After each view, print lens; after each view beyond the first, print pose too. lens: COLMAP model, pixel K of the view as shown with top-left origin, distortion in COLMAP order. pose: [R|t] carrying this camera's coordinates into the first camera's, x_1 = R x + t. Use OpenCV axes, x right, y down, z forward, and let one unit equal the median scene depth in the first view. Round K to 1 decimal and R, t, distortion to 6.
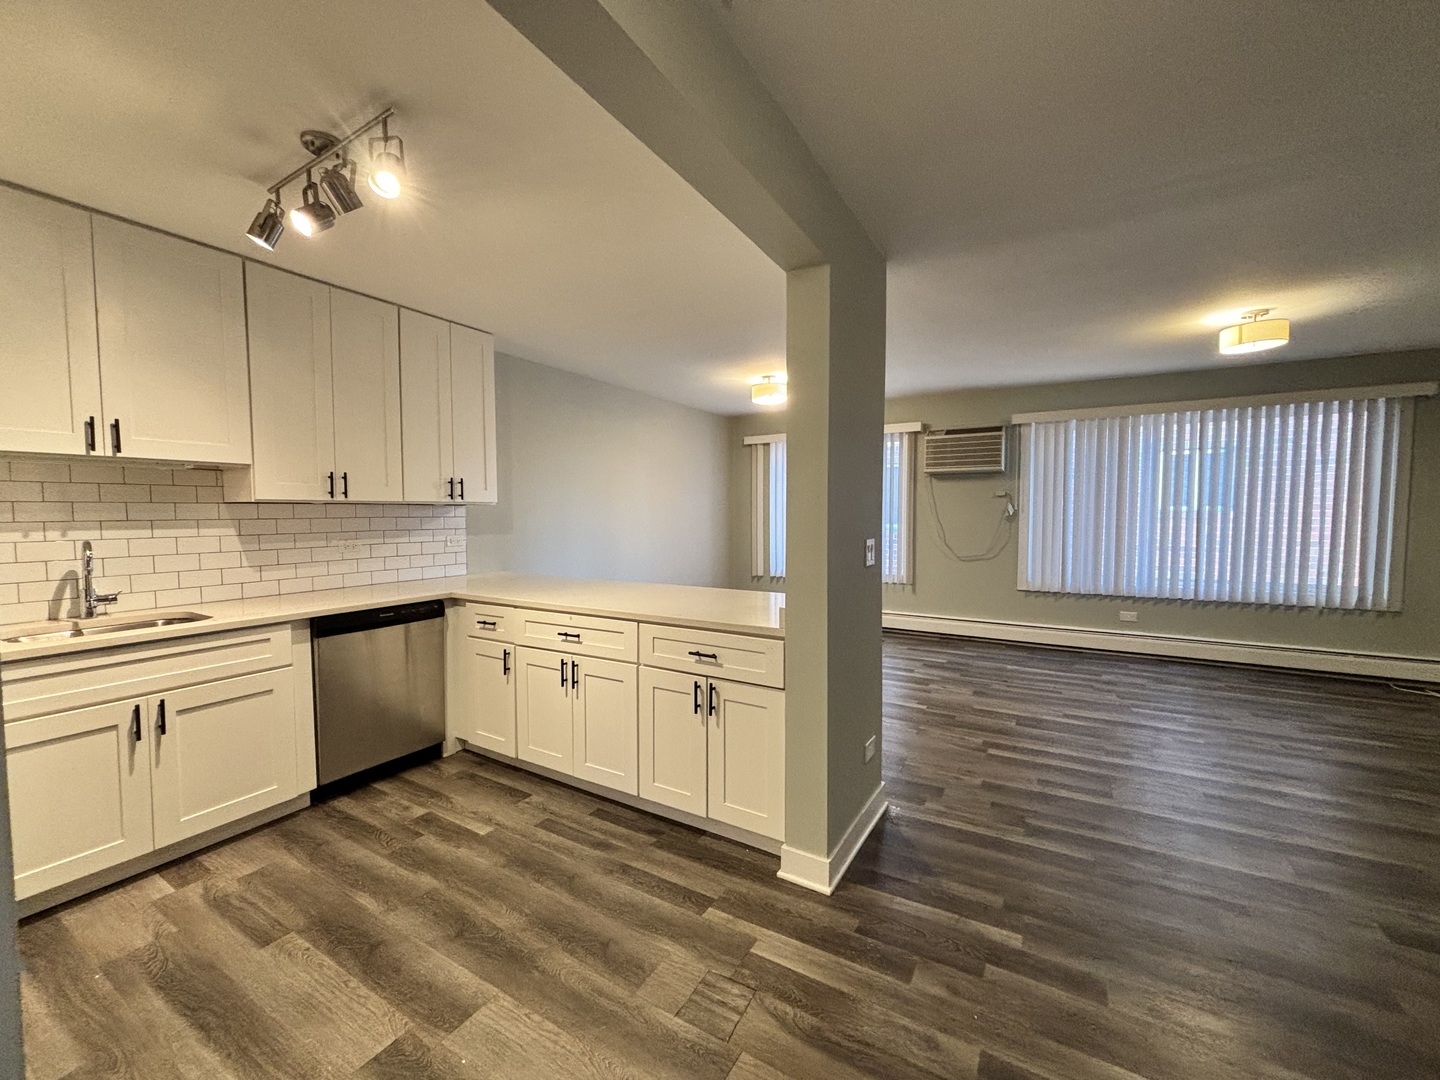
lens RADIAL K [[579.6, 0, 719.2], [0, 579.6, 540.2], [0, 0, 1]] dist [-0.001056, 0.000590]
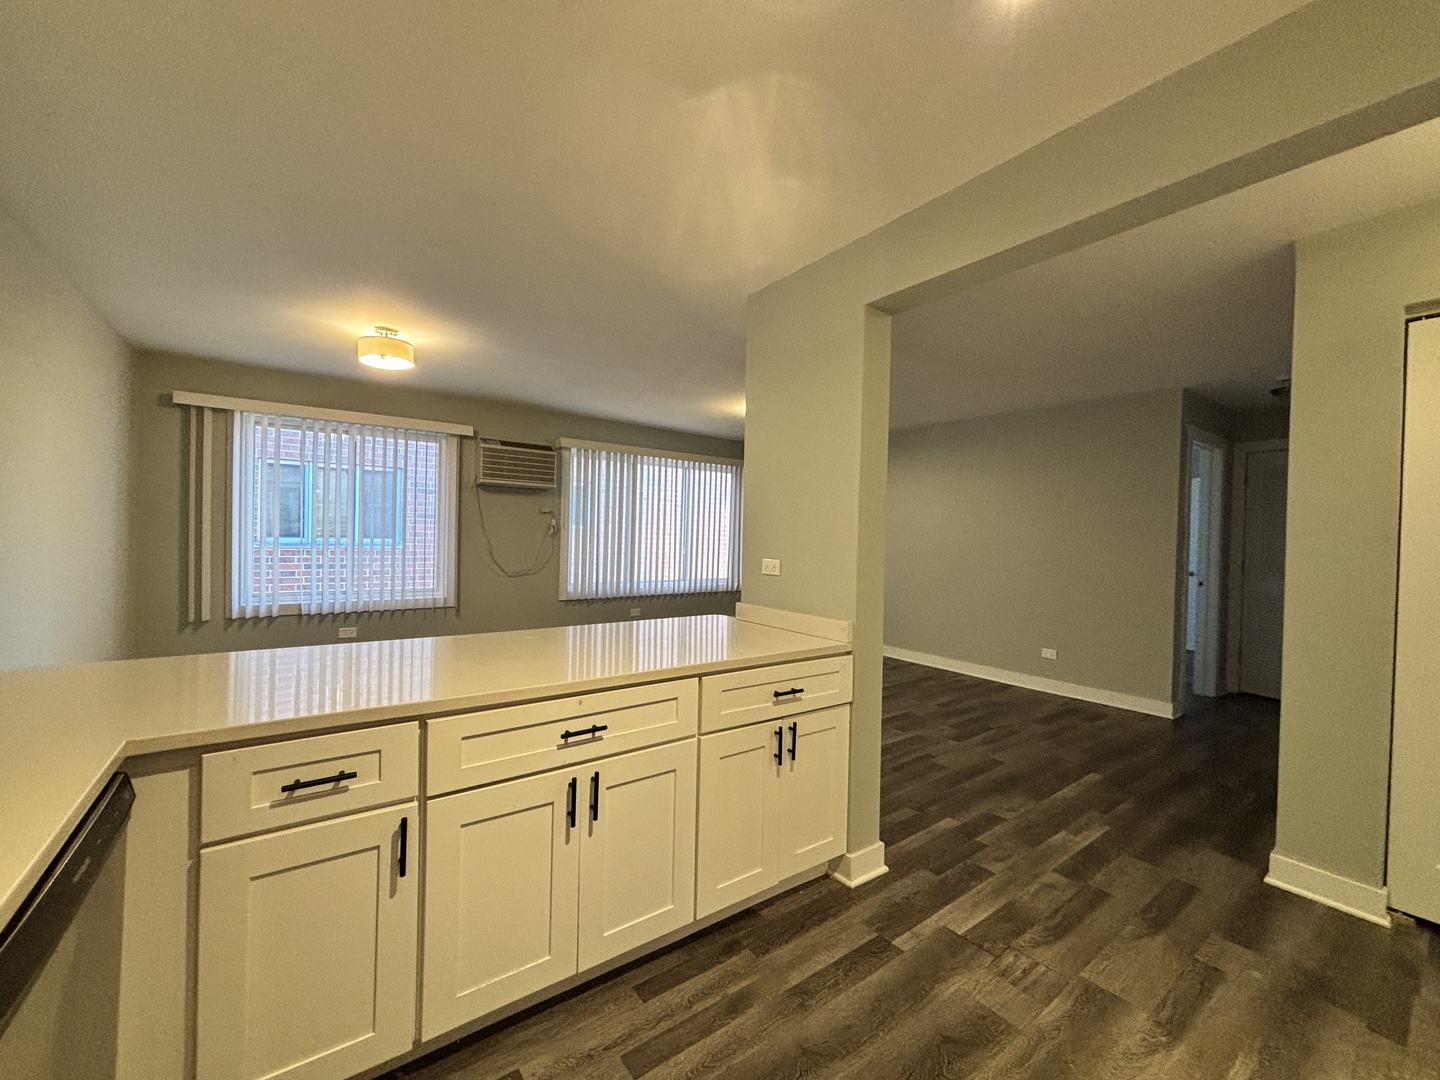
lens RADIAL K [[579.6, 0, 719.2], [0, 579.6, 540.2], [0, 0, 1]] dist [-0.001056, 0.000590]
pose [[0.389326, 0.002732, 0.921096, -0.793584], [0.017858, 0.999785, -0.010514, -0.021527], [-0.920927, 0.020542, 0.389194, 0.686863]]
